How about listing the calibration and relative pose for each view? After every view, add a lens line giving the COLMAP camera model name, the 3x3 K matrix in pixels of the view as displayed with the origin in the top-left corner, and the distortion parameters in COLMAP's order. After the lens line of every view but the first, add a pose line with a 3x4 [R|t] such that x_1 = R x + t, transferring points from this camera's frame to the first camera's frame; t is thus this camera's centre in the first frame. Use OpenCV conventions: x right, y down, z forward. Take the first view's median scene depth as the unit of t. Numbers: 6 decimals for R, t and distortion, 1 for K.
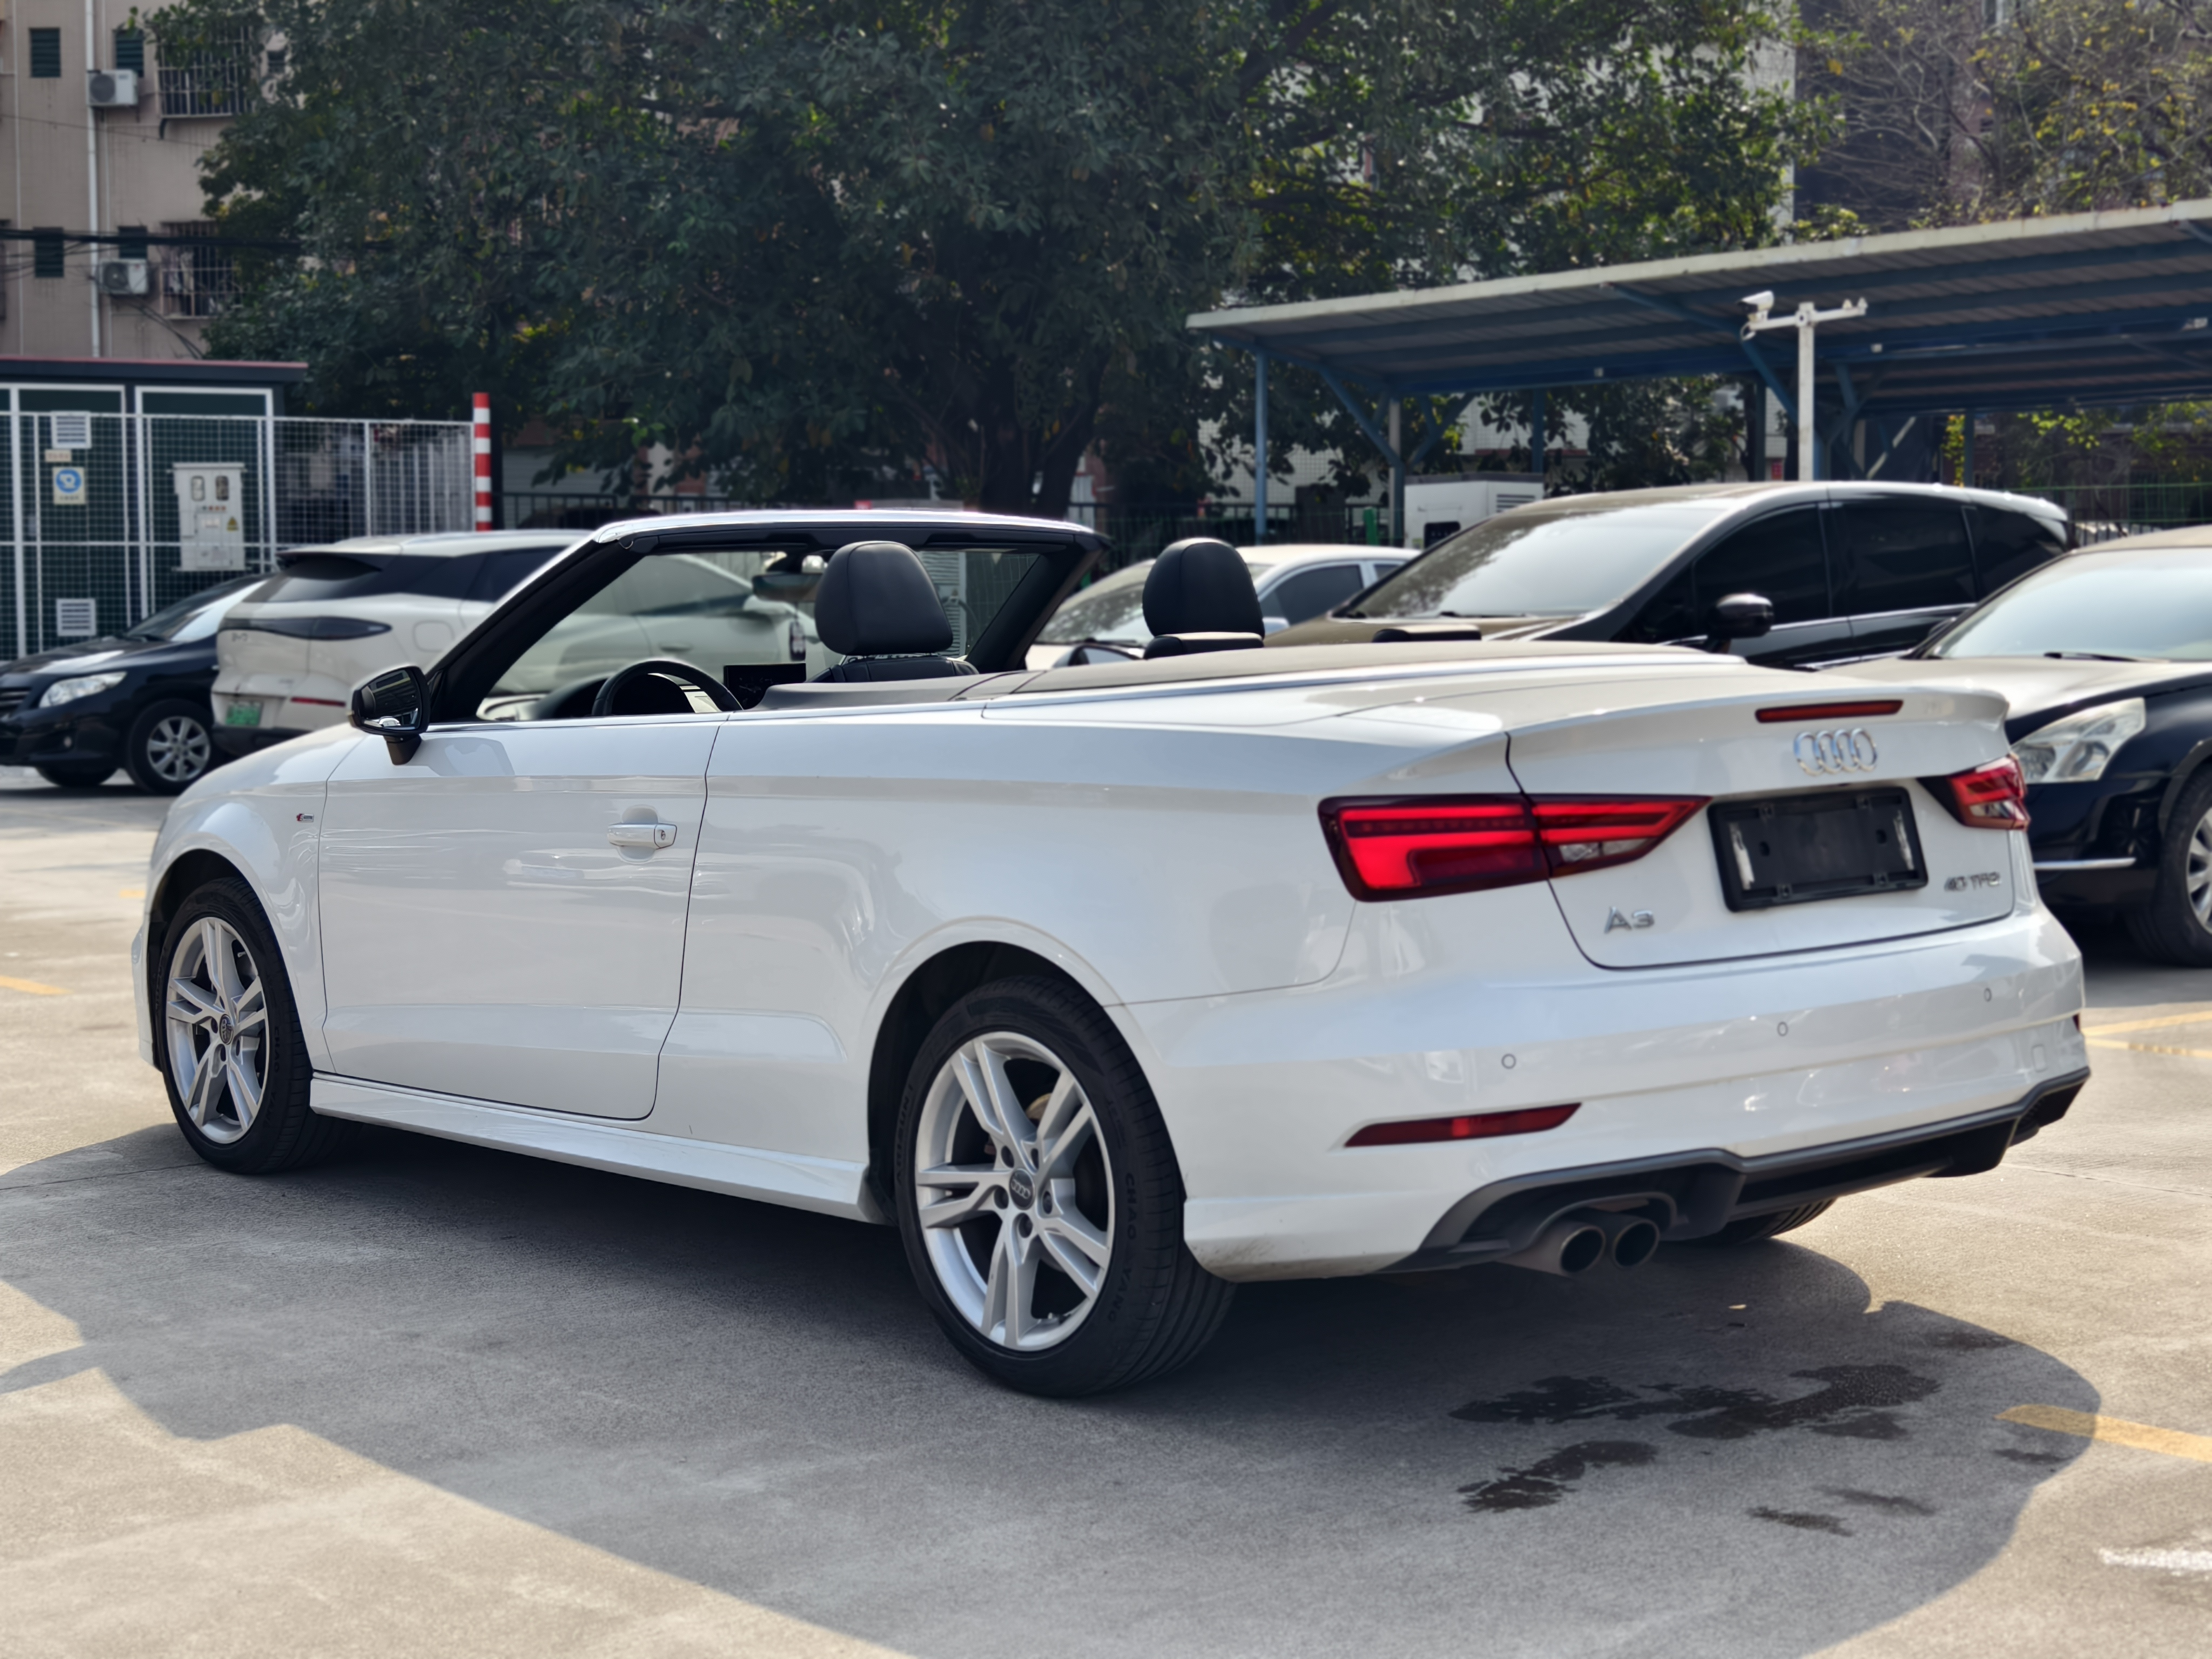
lens RADIAL K [[3193.1, 0, 1106.0], [0, 3193.1, 829.5], [0, 0, 1]] dist [0.228943, -0.765296]
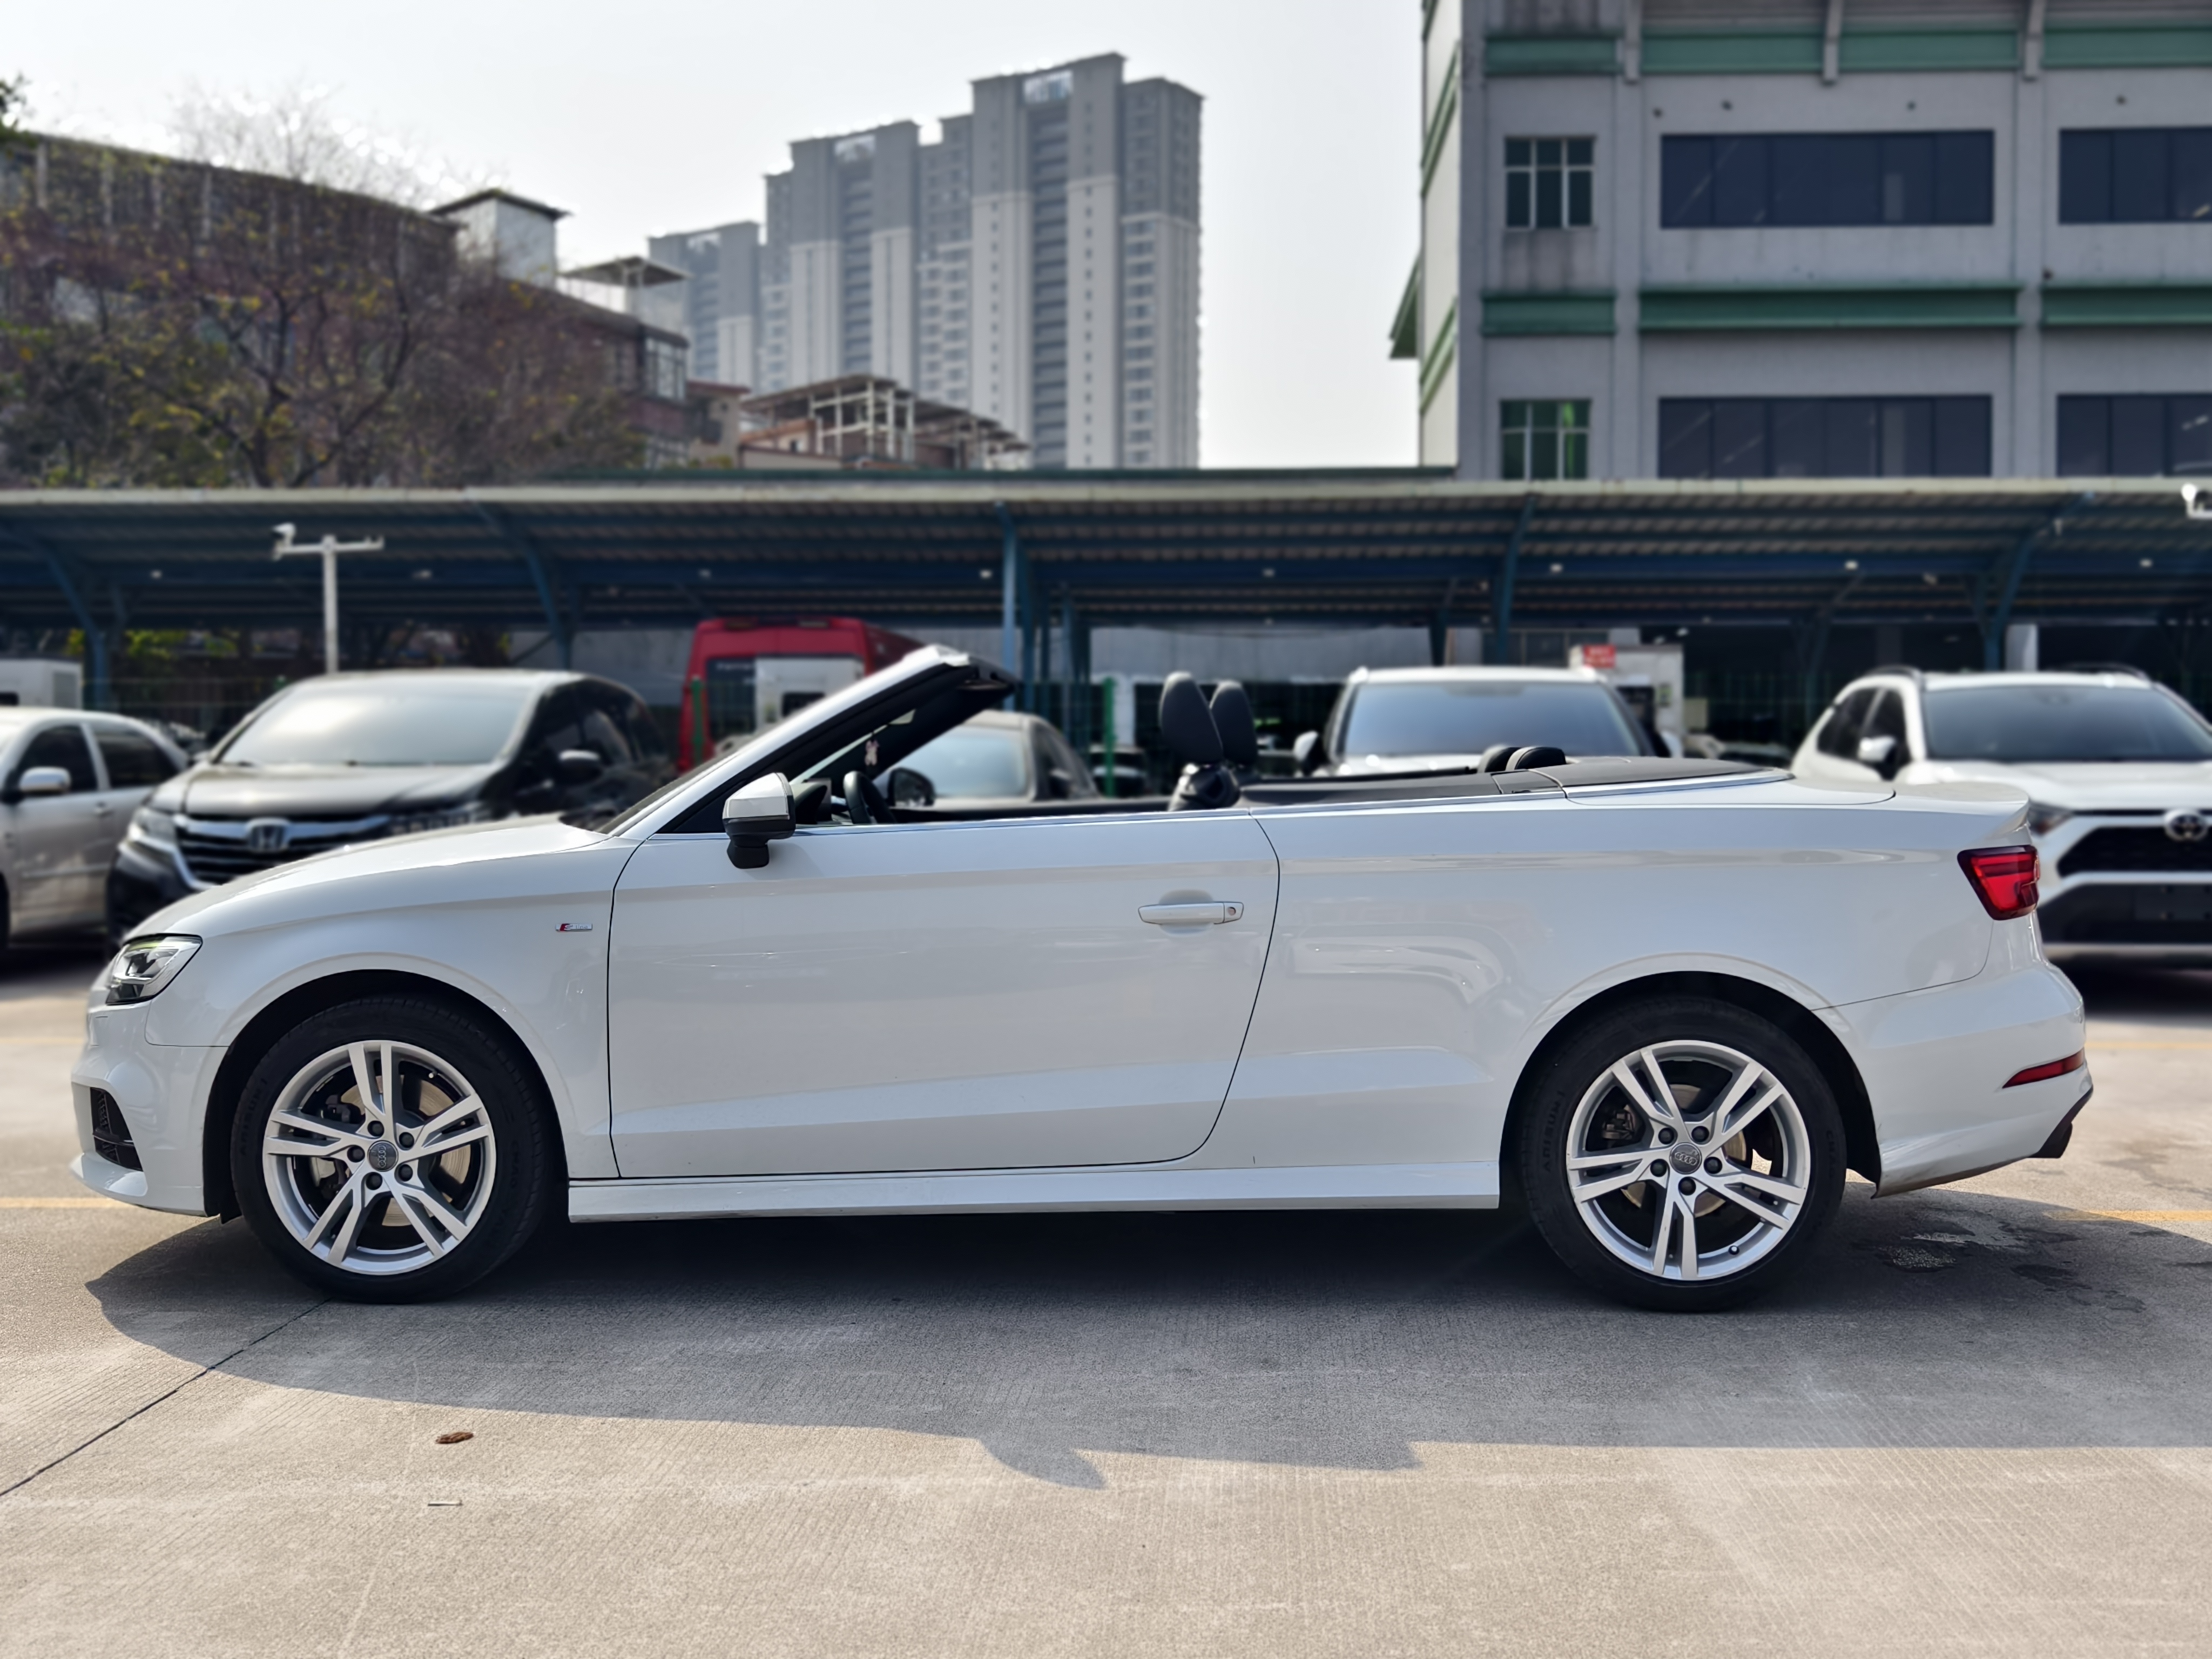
lens RADIAL K [[2292.9, 0, 1106.0], [0, 2292.9, 829.5], [0, 0, 1]] dist [0.071406, -0.001365]
pose [[0.676495, -0.006737, 0.736416, -0.825616], [0.045657, 0.998418, -0.032807, -0.002518], [-0.735030, 0.055816, 0.675733, 0.491675]]
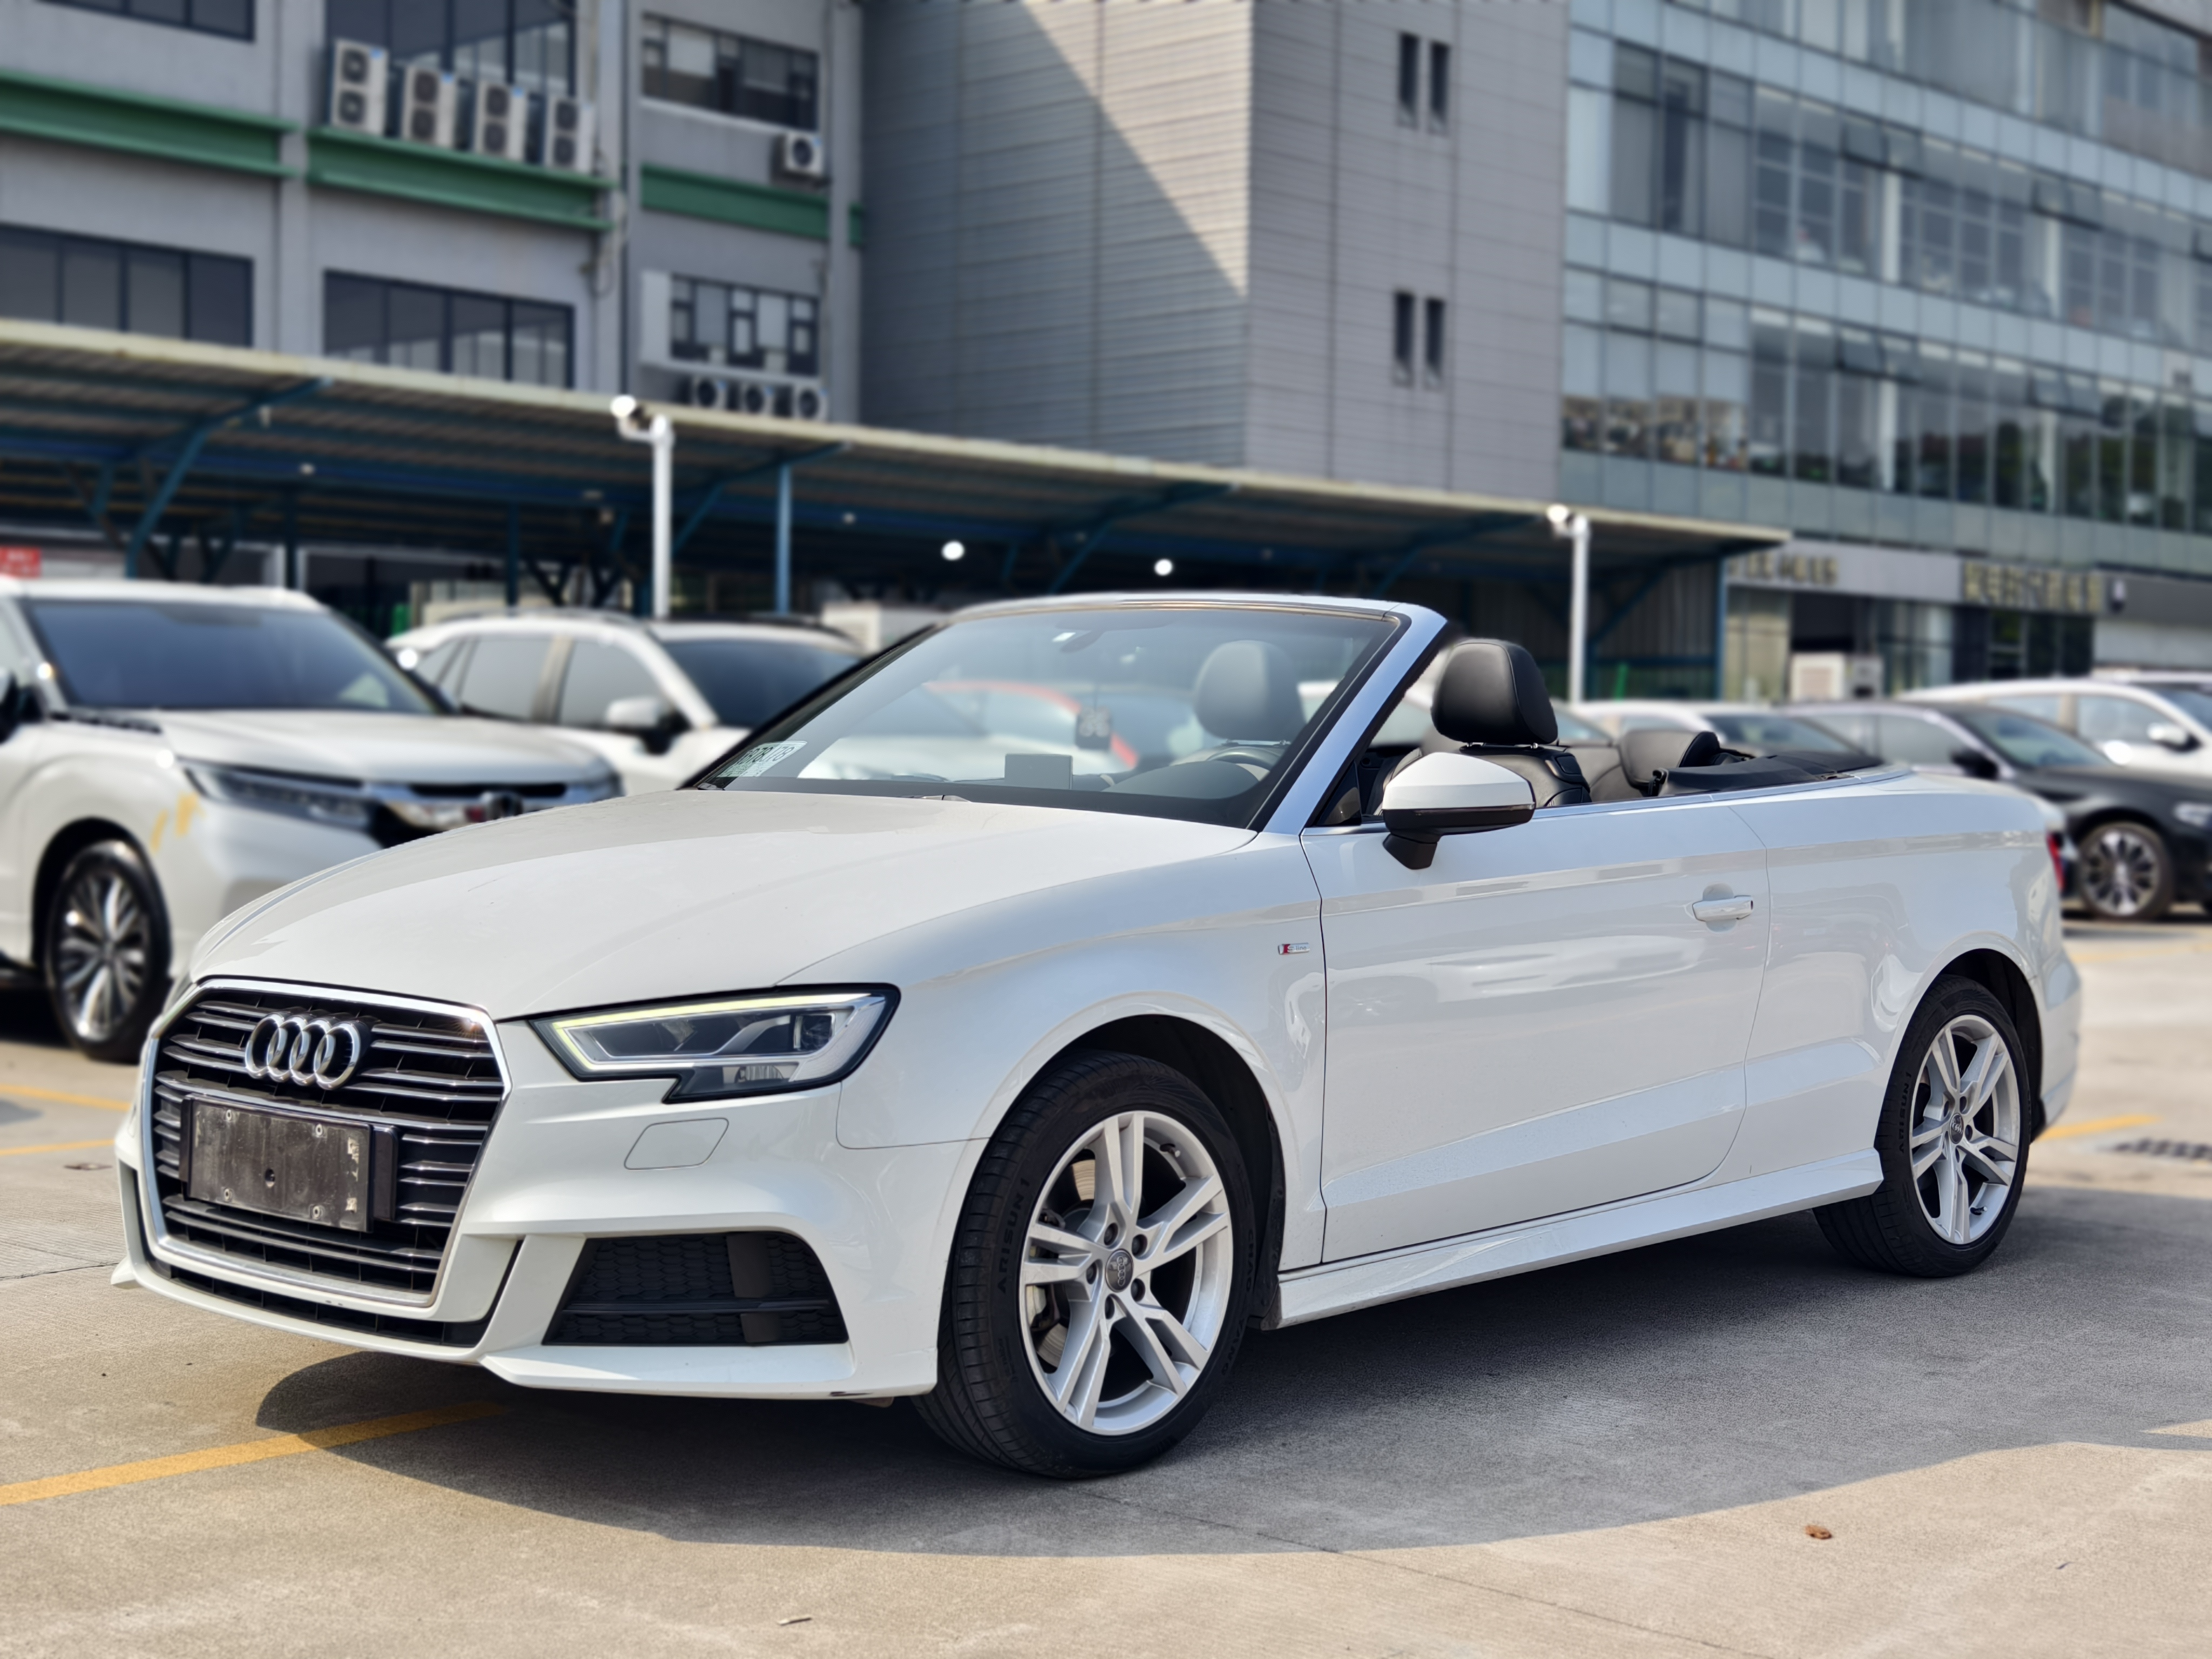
lens RADIAL K [[3193.1, 0, 1106.0], [0, 3193.1, 829.5], [0, 0, 1]] dist [0.228943, -0.765296]
pose [[-0.120096, -0.017444, 0.992609, -1.258856], [0.060395, 0.997865, 0.024844, -0.066240], [-0.990923, 0.062932, -0.118786, 1.414413]]
